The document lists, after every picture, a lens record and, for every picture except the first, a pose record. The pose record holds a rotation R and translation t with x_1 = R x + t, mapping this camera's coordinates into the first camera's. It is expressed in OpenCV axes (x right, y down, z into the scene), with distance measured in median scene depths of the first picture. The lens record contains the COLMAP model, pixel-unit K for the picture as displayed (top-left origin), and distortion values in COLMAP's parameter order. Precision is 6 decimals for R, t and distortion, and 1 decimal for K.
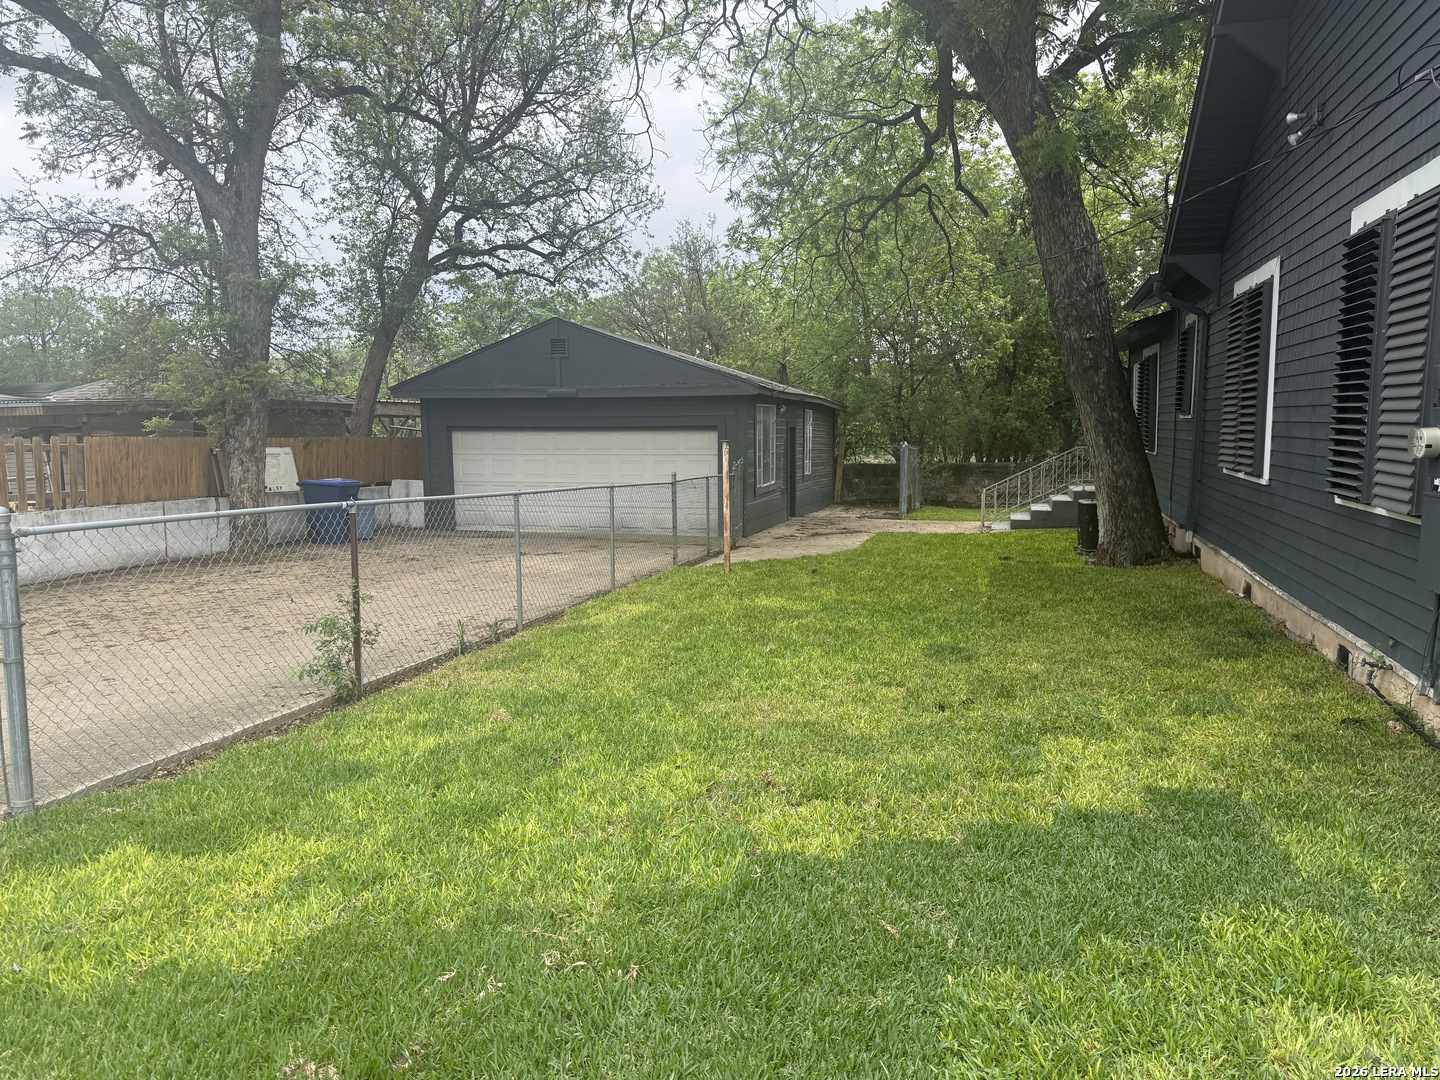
lens RADIAL K [[1010.0, 0, 719.9], [0, 1010.0, 542.3], [0, 0, 1]] dist [0.032888, -0.050598]
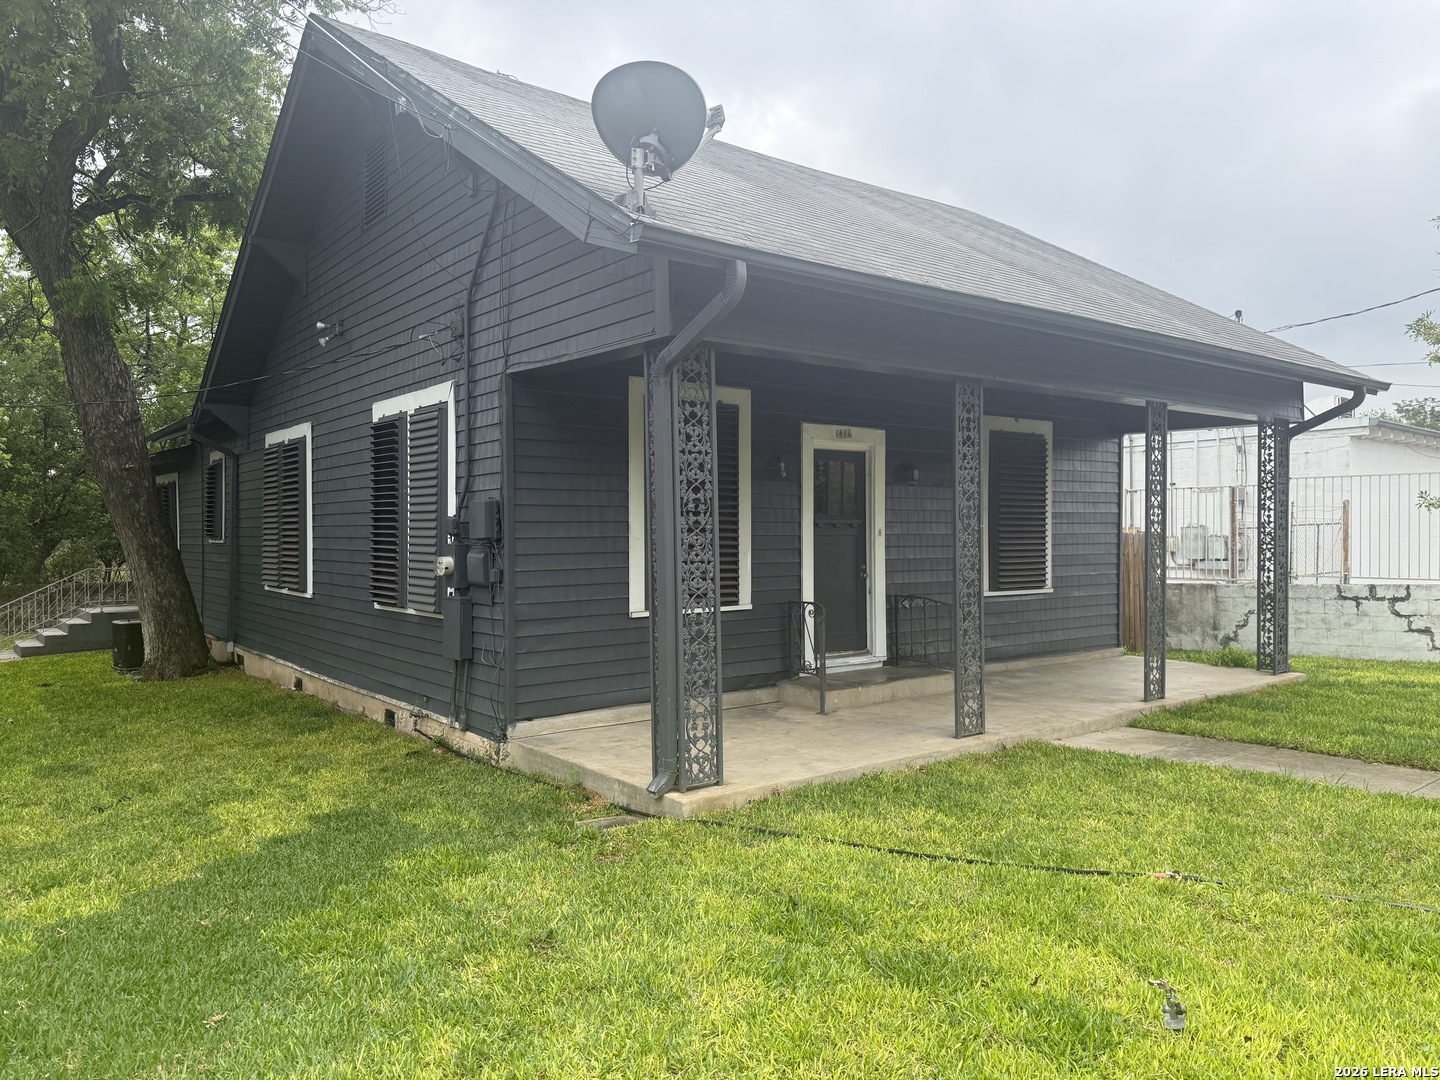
lens RADIAL K [[1007.9, 0, 720.0], [0, 1007.9, 540.0], [0, 0, 1]] dist [0.102603, -0.172528]
pose [[0.584732, 0.001391, 0.811226, -0.202218], [0.092150, 0.993412, -0.068126, 0.005739], [-0.805976, 0.114590, 0.580751, -0.164963]]
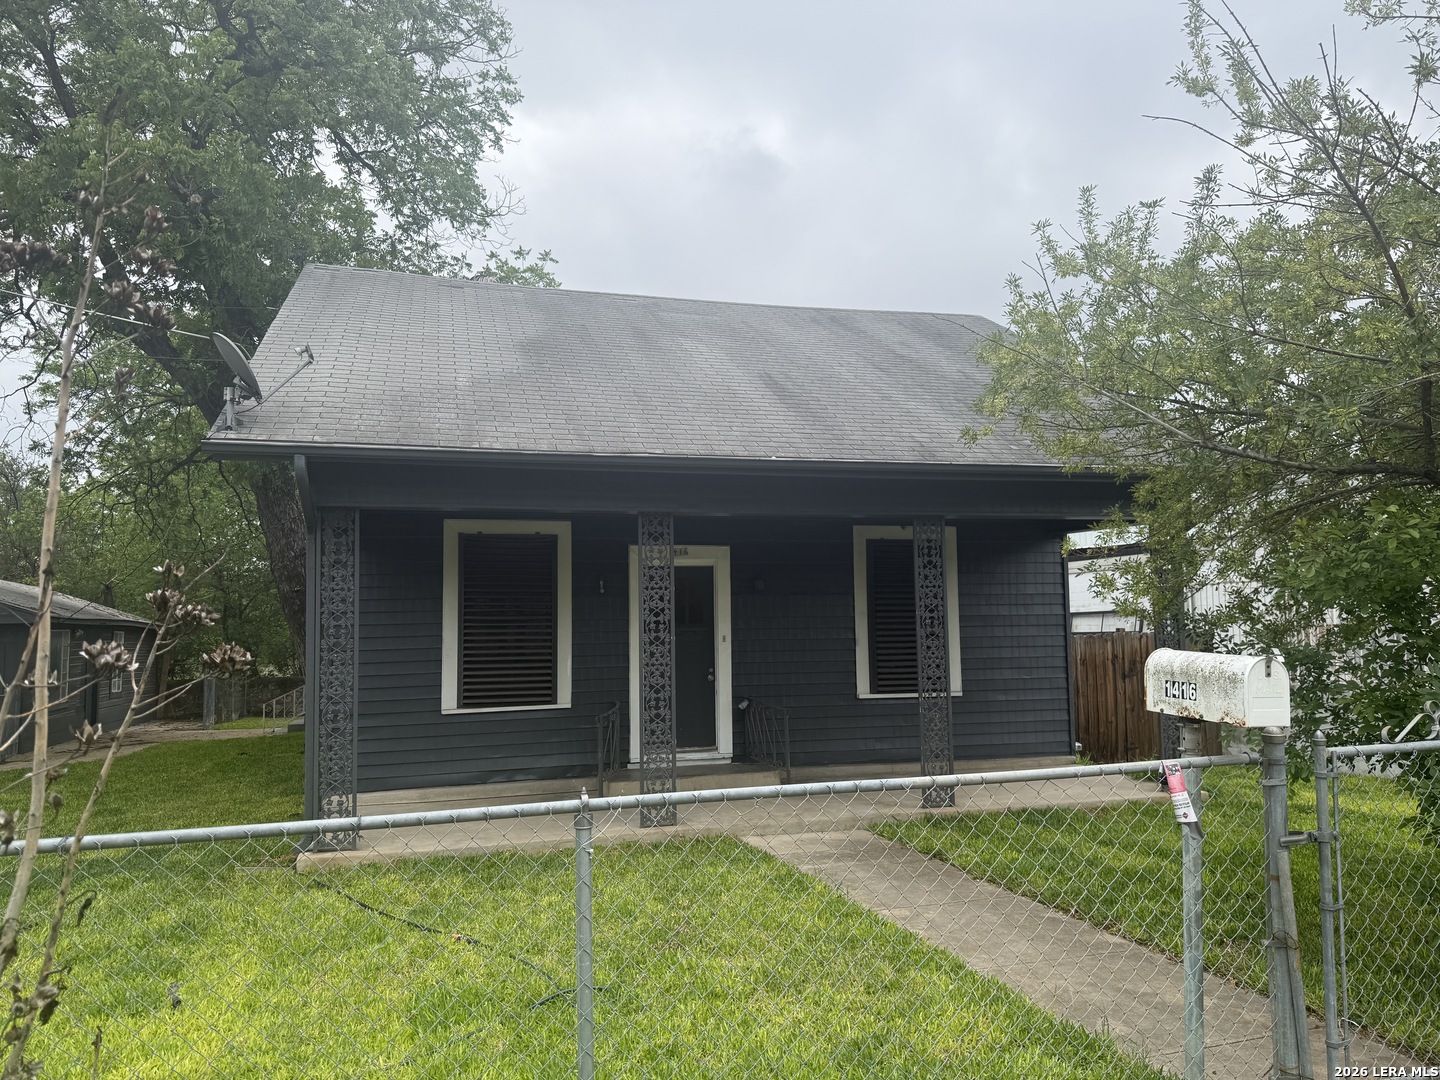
lens RADIAL K [[1007.9, 0, 720.0], [0, 1007.9, 540.0], [0, 0, 1]] dist [0.102603, -0.172528]
pose [[0.850566, 0.039087, 0.524413, 0.161204], [0.068288, 0.980580, -0.183847, 0.046358], [-0.521415, 0.192185, 0.831379, -0.718984]]
